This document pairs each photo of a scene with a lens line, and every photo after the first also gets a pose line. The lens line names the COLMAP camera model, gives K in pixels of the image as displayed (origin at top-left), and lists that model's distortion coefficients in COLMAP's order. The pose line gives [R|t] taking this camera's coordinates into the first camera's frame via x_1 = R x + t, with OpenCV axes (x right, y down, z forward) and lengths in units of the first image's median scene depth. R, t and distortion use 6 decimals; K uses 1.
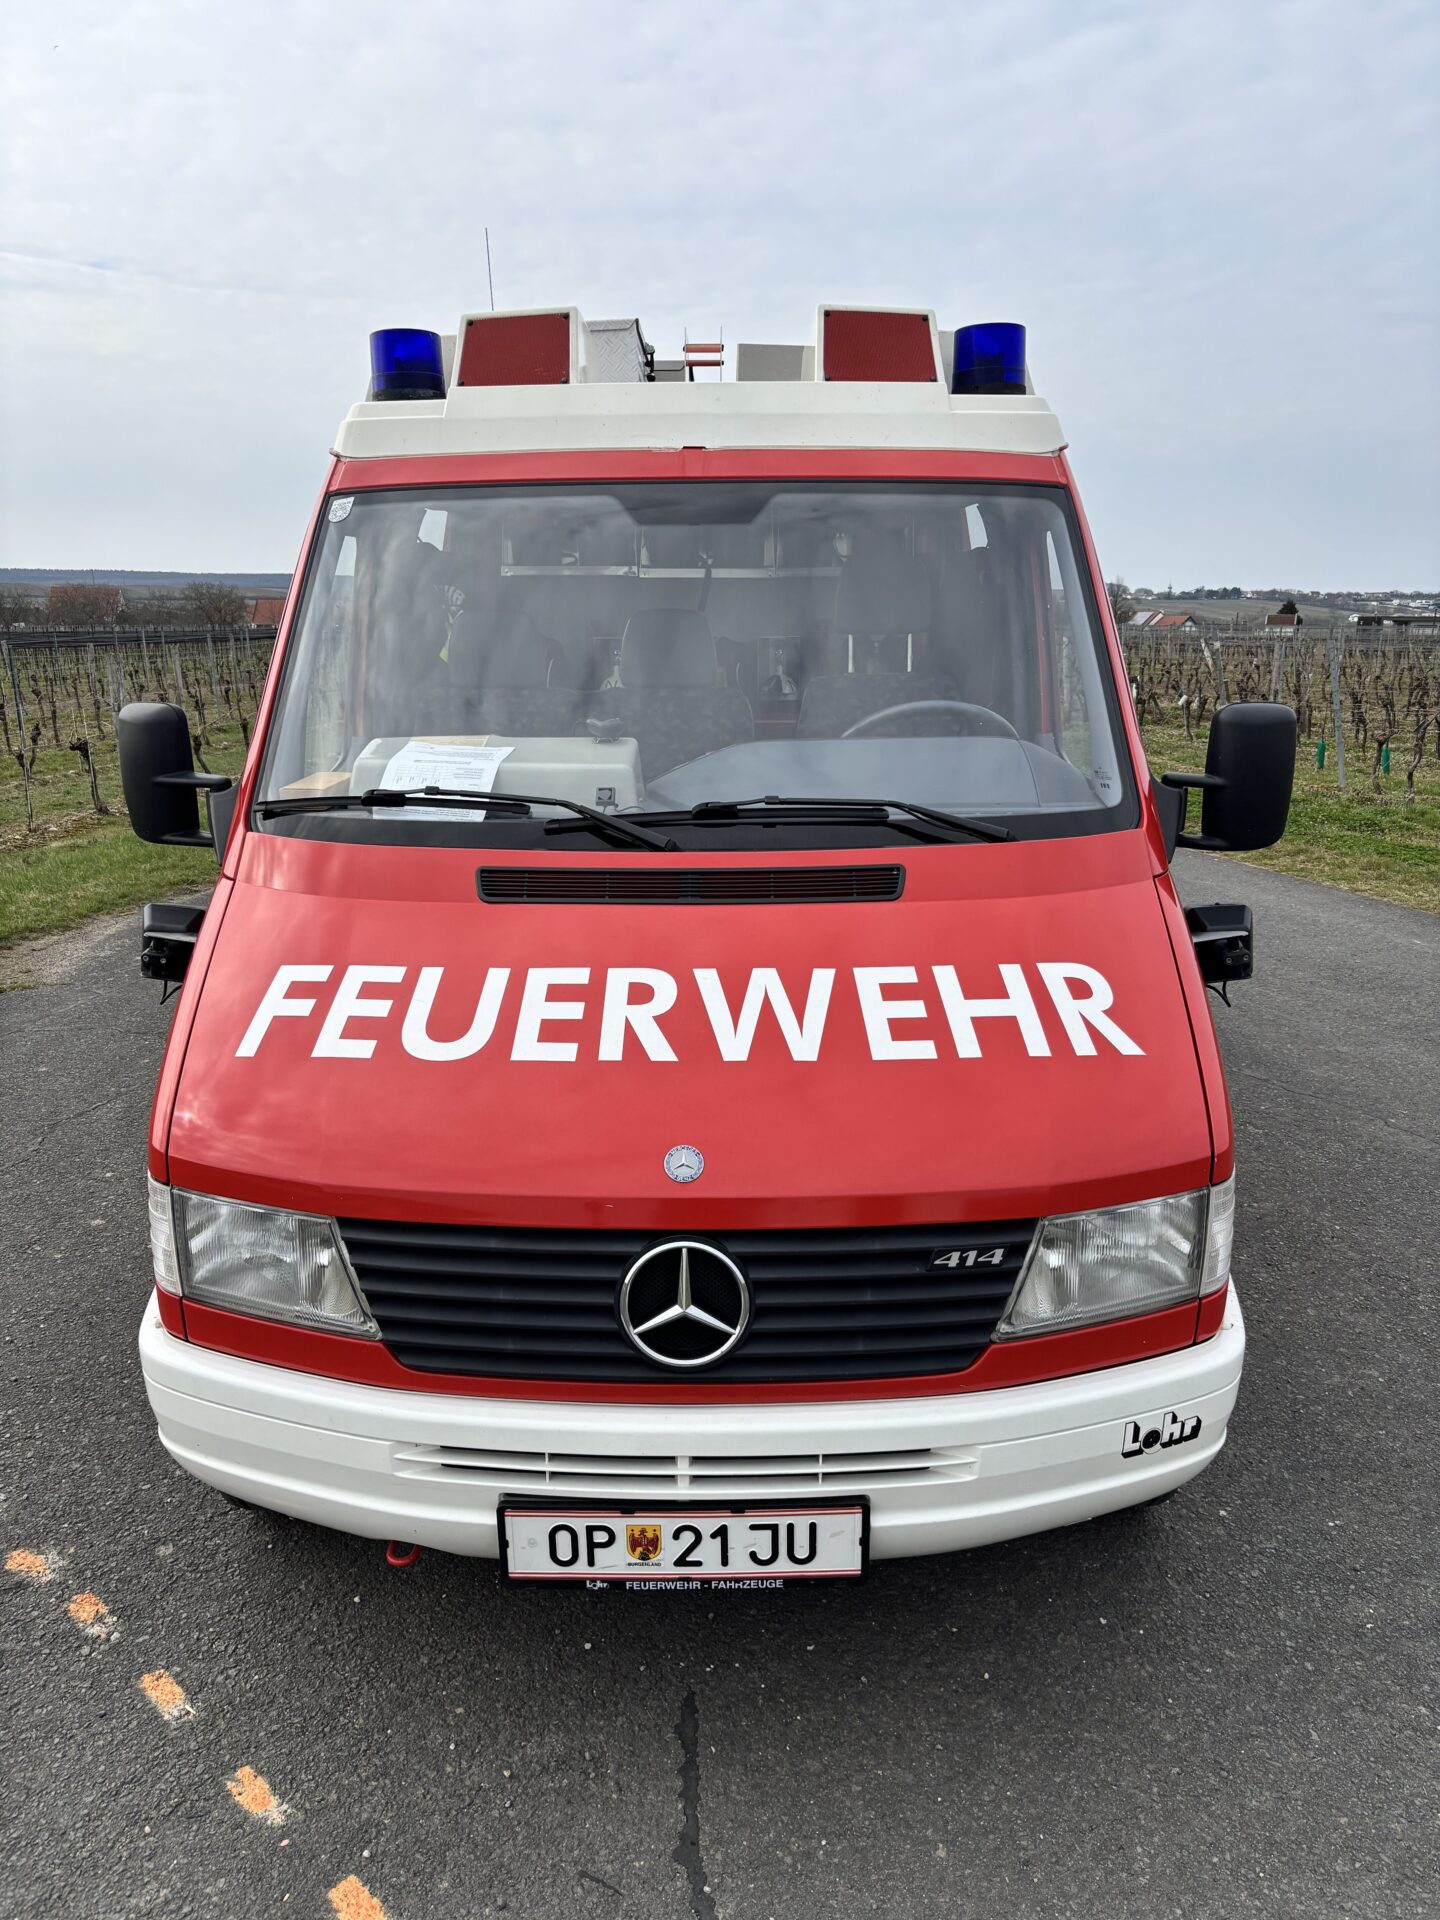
lens RADIAL K [[1494.4, 0, 720.0], [0, 1494.4, 960.0], [0, 0, 1]] dist [0.030985, -0.052667]
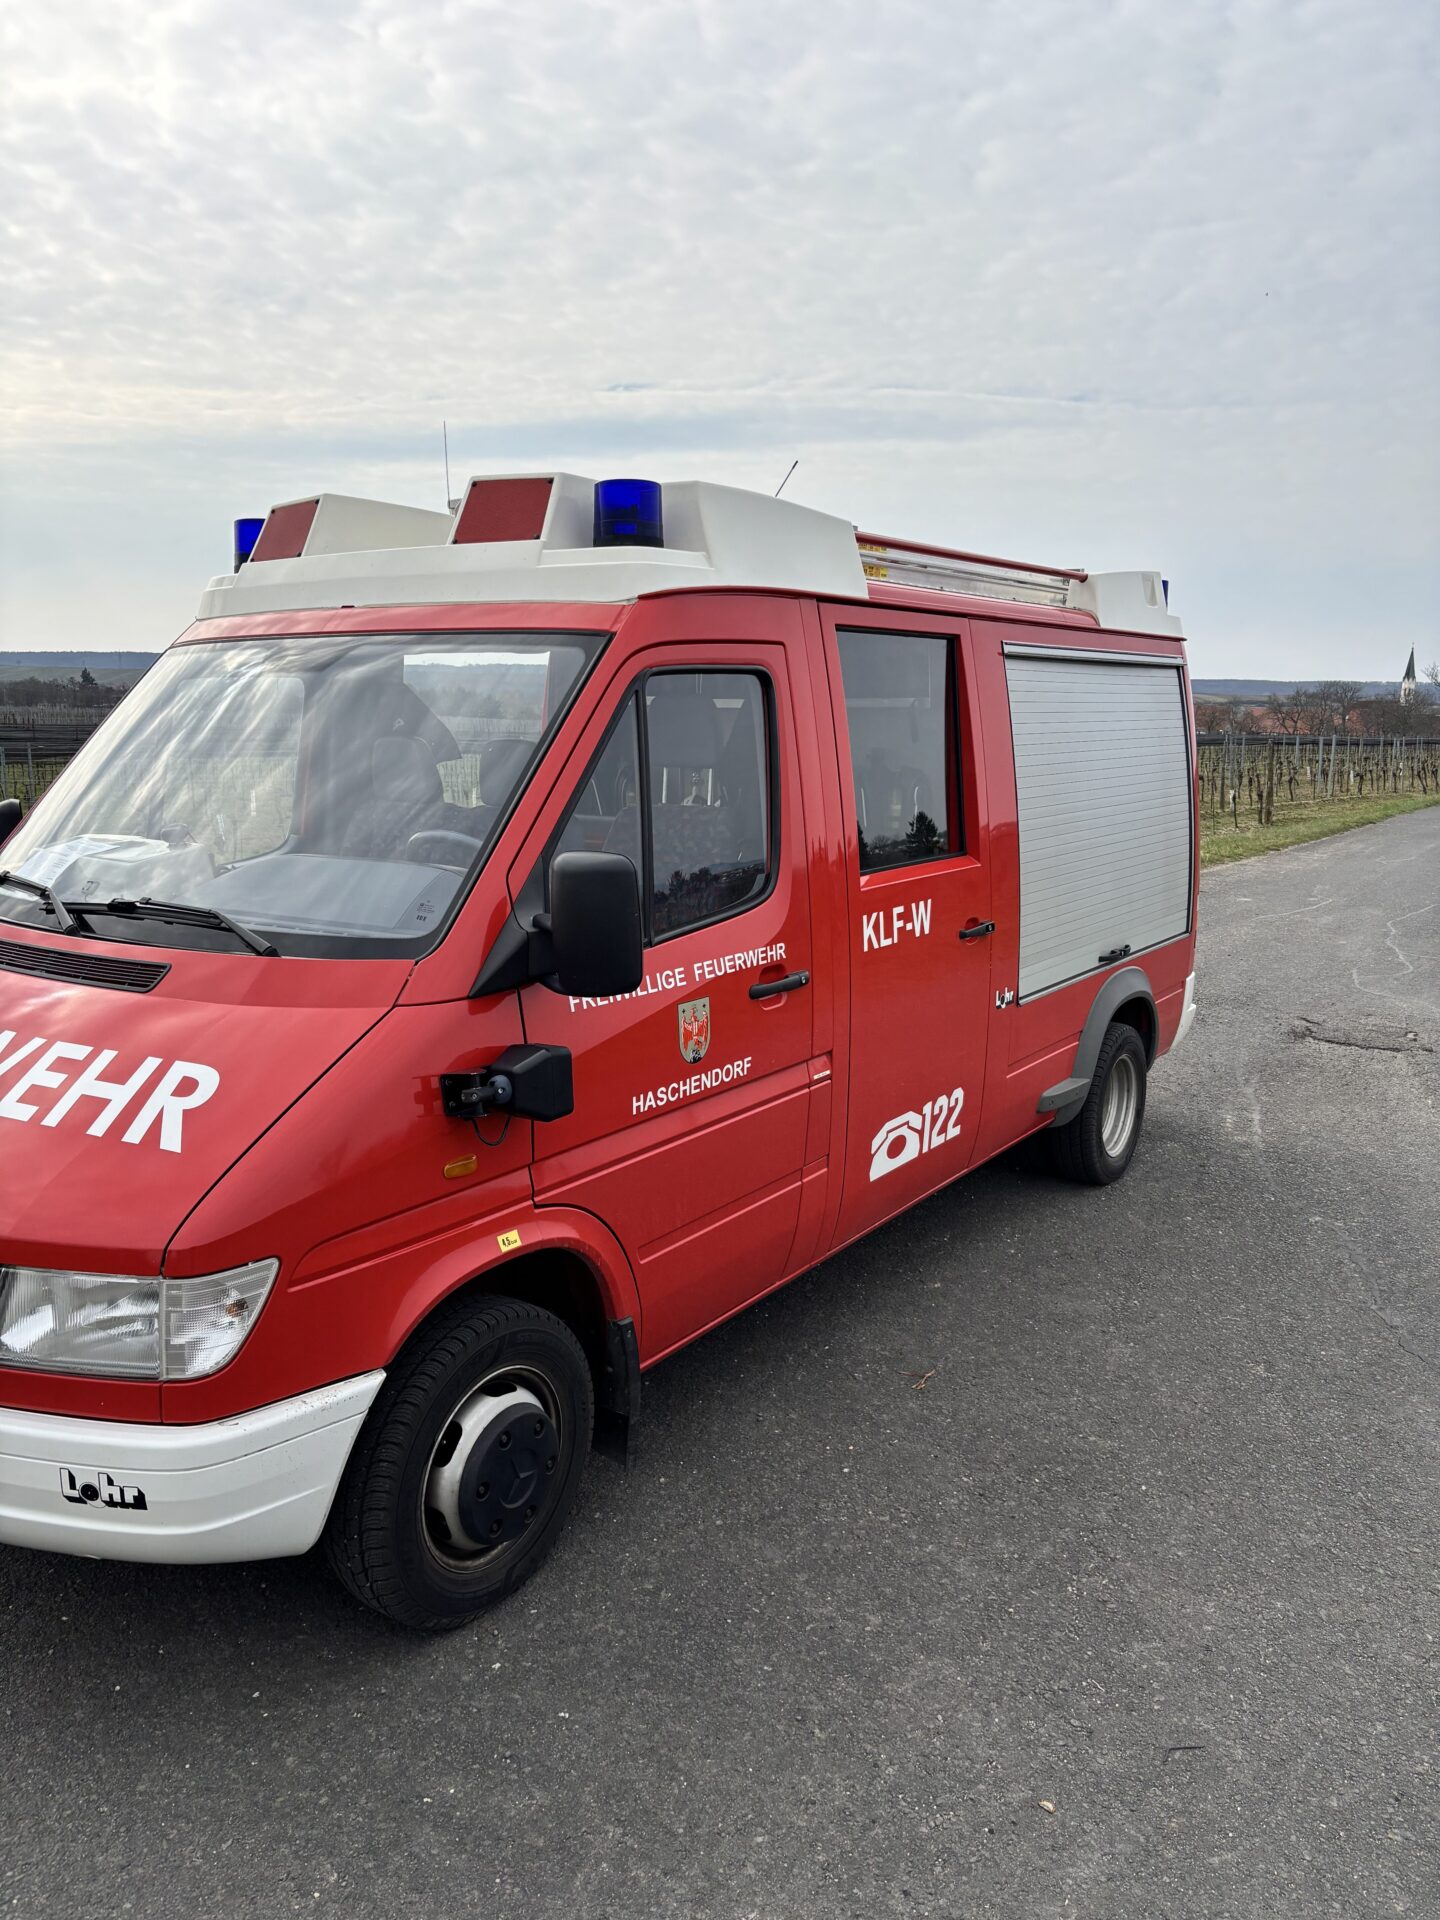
lens RADIAL K [[1494.4, 0, 720.0], [0, 1494.4, 960.0], [0, 0, 1]] dist [0.030985, -0.052667]
pose [[0.826877, 0.099585, -0.553495, 1.192977], [-0.136556, 0.990296, -0.025830, -0.101327], [0.545552, 0.096941, 0.832452, 0.277885]]
